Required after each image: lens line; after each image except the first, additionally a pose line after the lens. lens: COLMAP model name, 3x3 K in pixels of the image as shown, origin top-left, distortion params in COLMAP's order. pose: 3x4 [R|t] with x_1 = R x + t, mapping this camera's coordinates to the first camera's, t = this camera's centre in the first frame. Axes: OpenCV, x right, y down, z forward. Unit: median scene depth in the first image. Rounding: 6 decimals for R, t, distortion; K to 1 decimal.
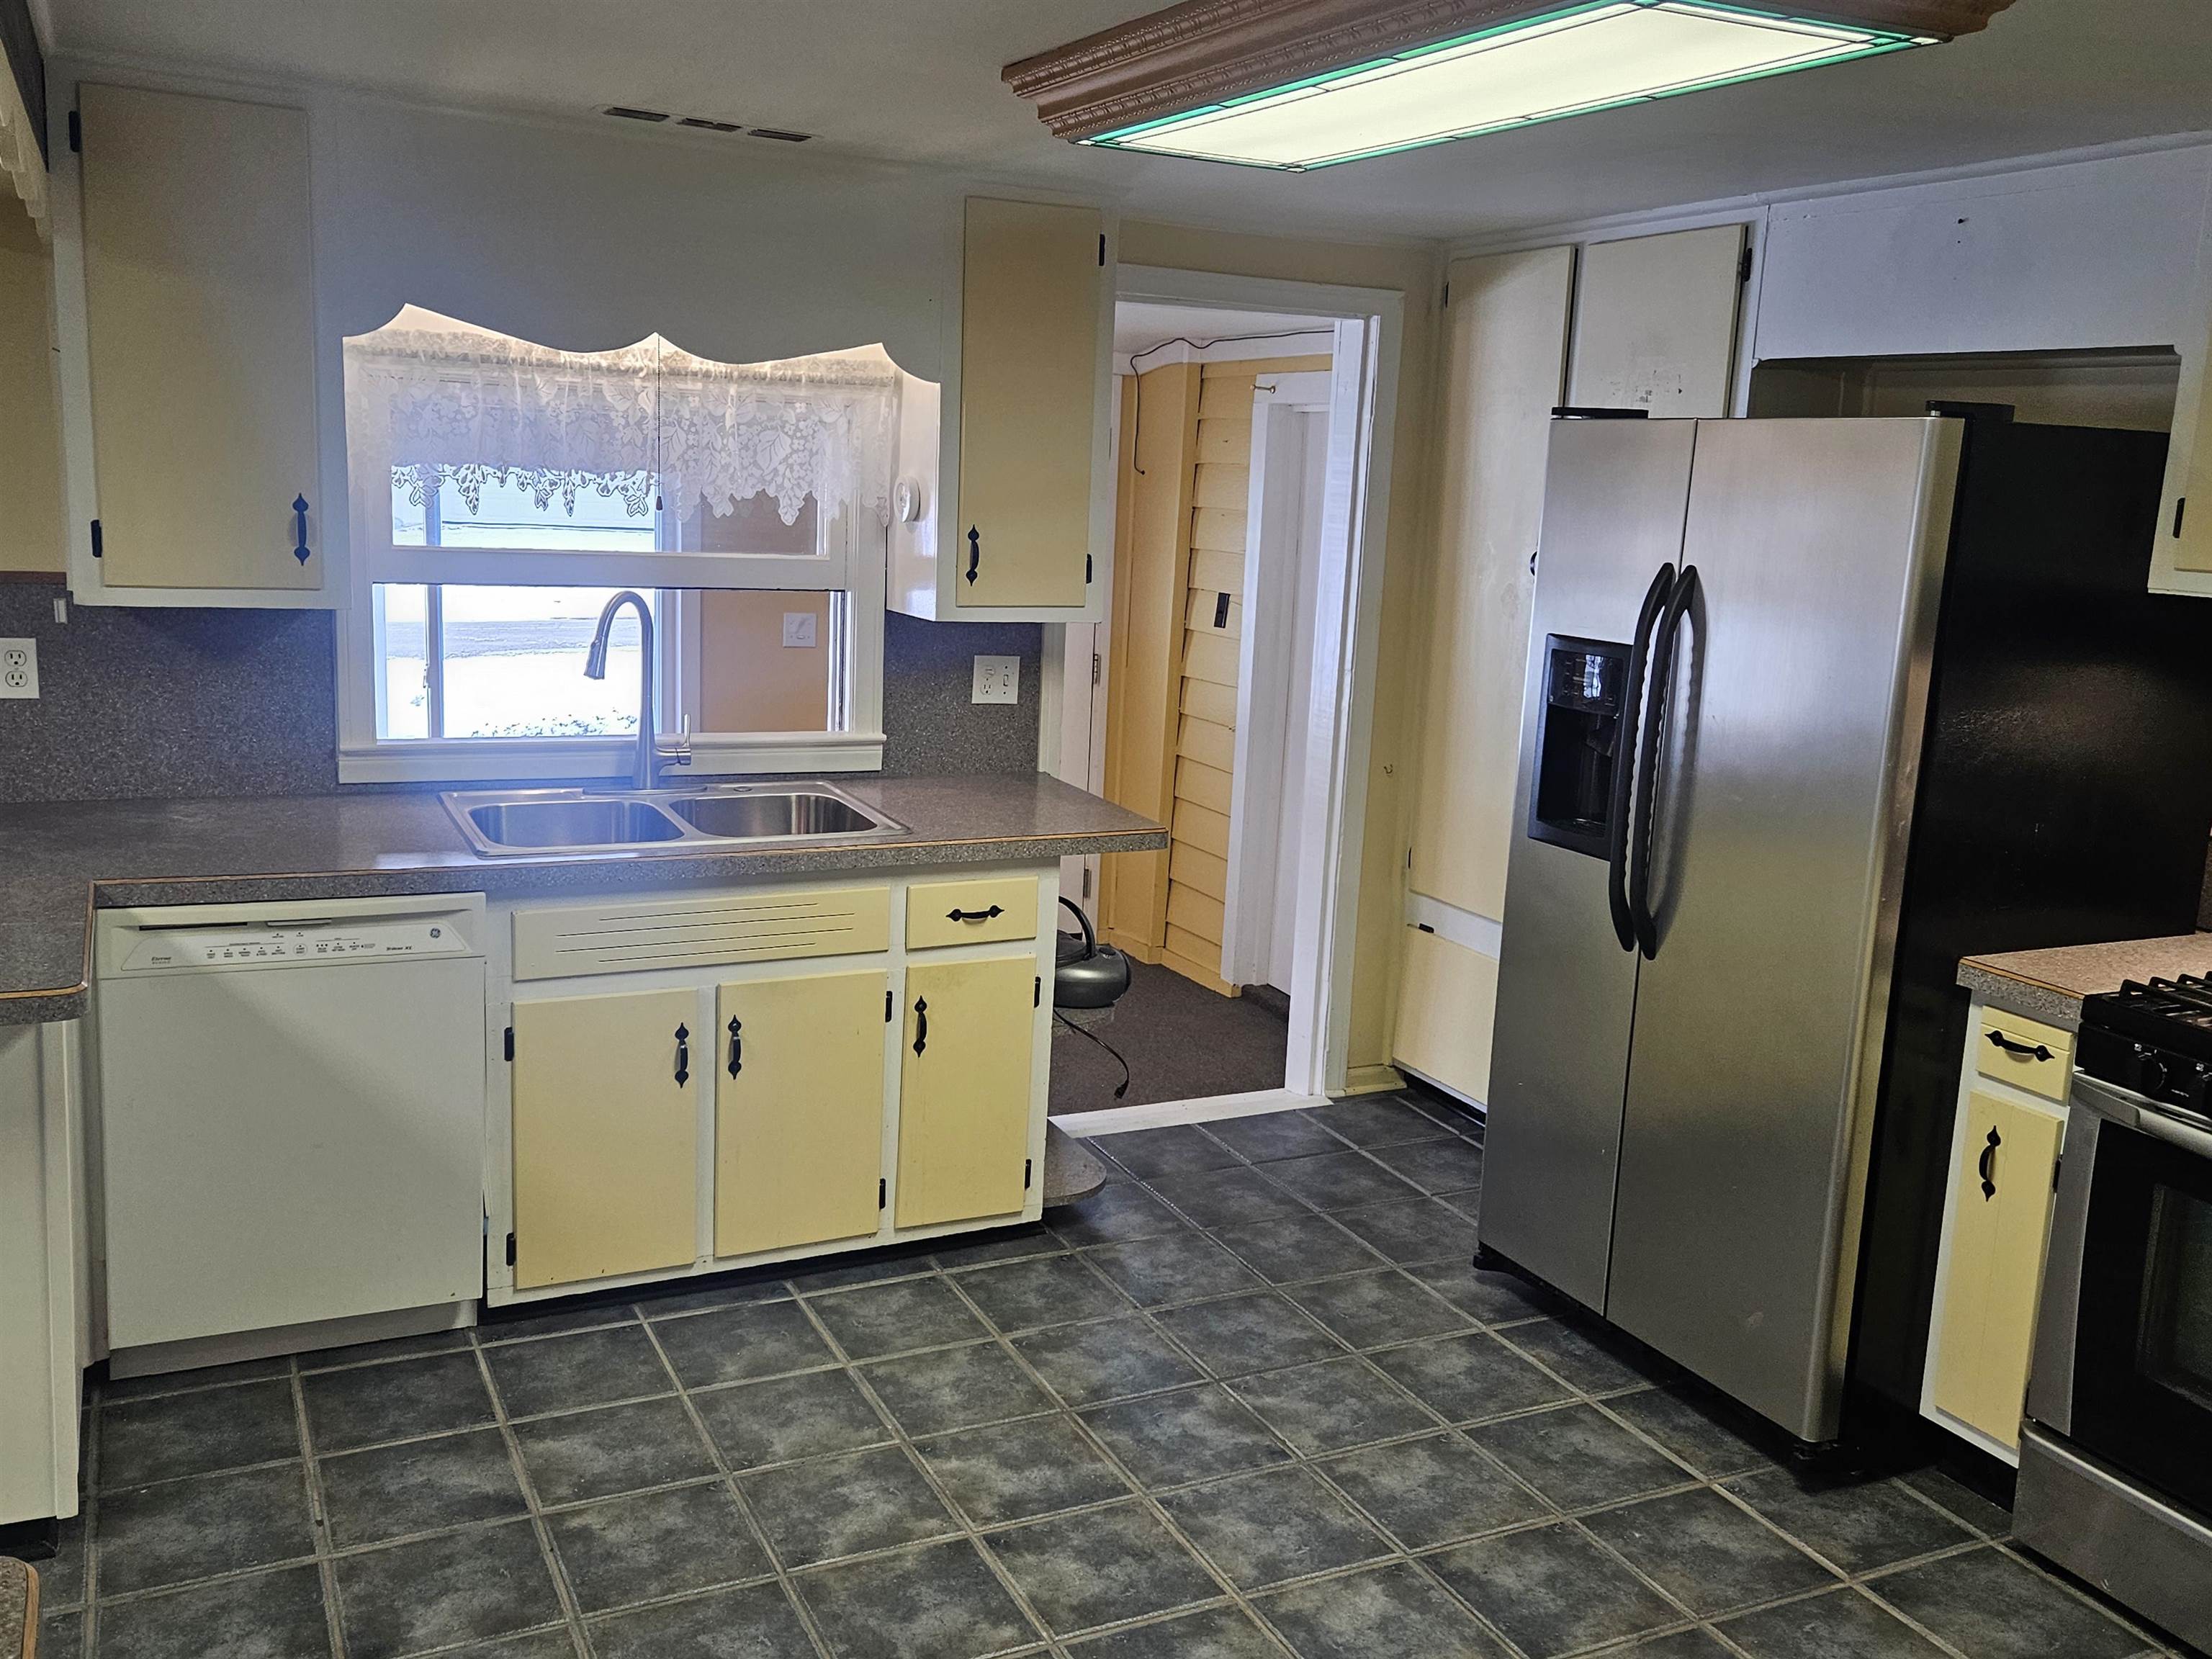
lens RADIAL K [[1907.7, 0, 1096.6], [0, 1907.7, 834.4], [0, 0, 1]] dist [0.082855, -0.082505]
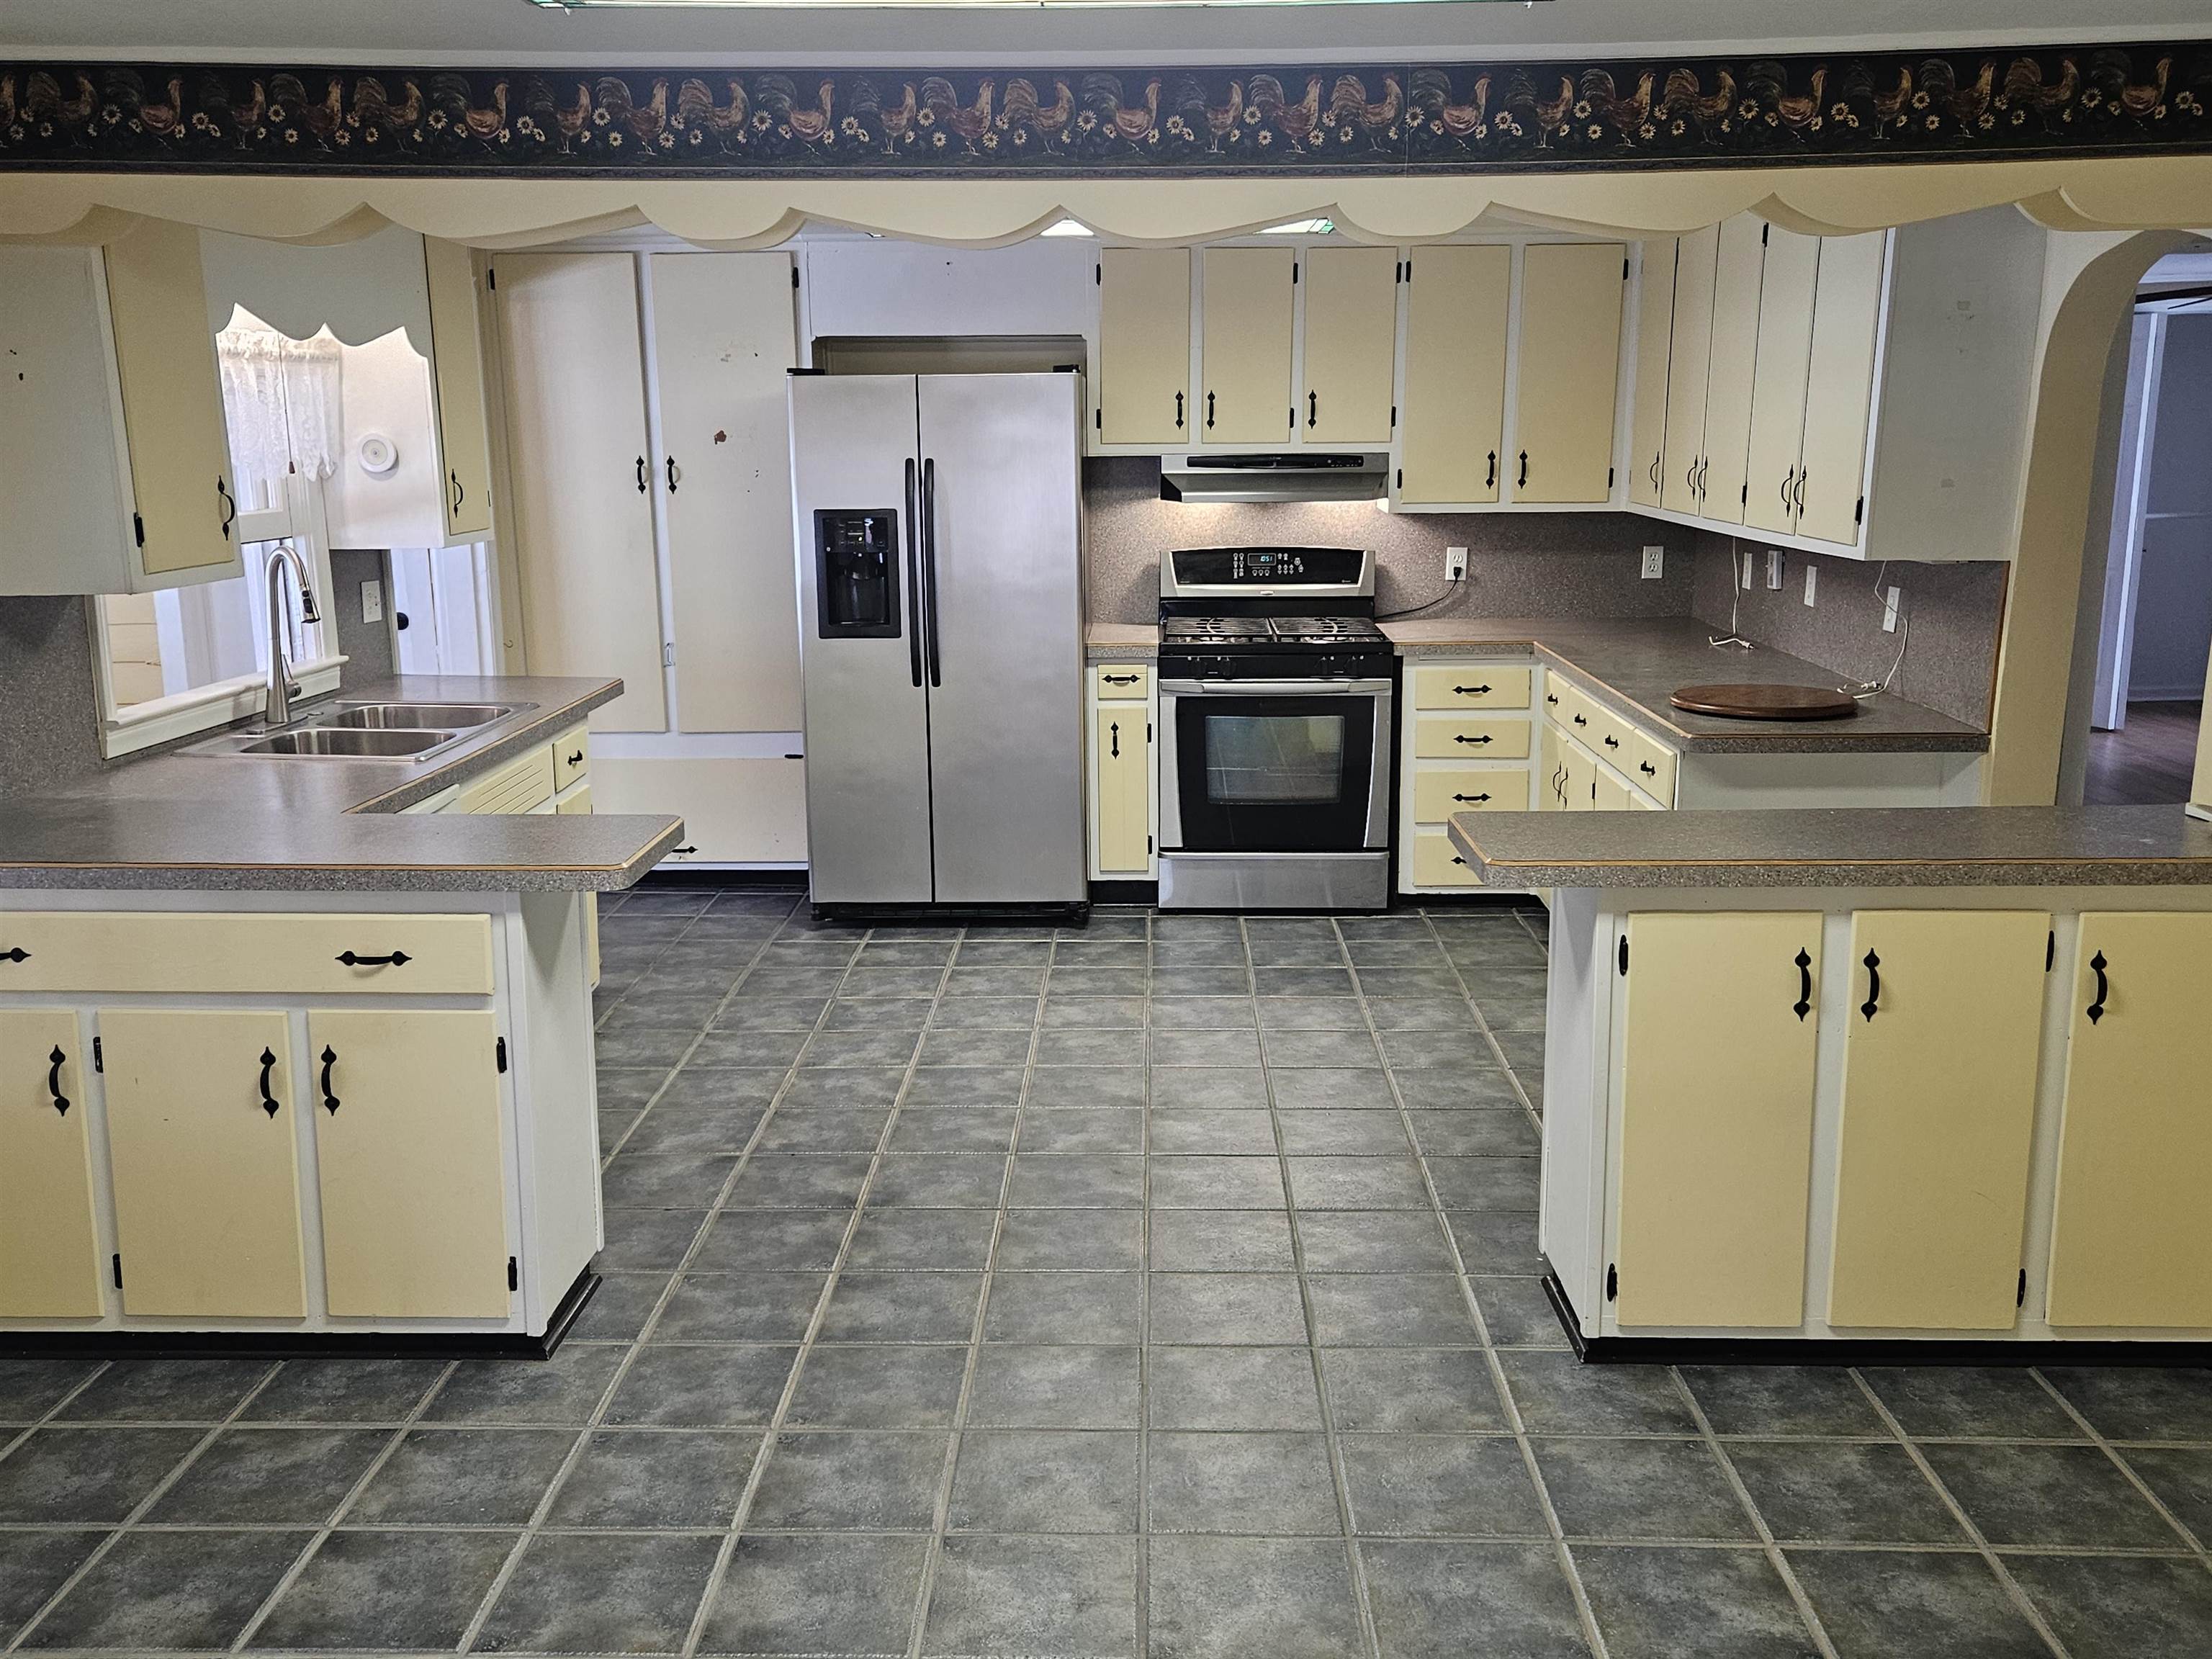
lens RADIAL K [[1907.7, 0, 1096.6], [0, 1907.7, 834.4], [0, 0, 1]] dist [0.082855, -0.082505]
pose [[0.459927, -0.235081, 0.856273, -1.186099], [0.198779, 0.967103, 0.158739, -0.053024], [-0.865421, 0.097200, 0.491526, 0.030727]]
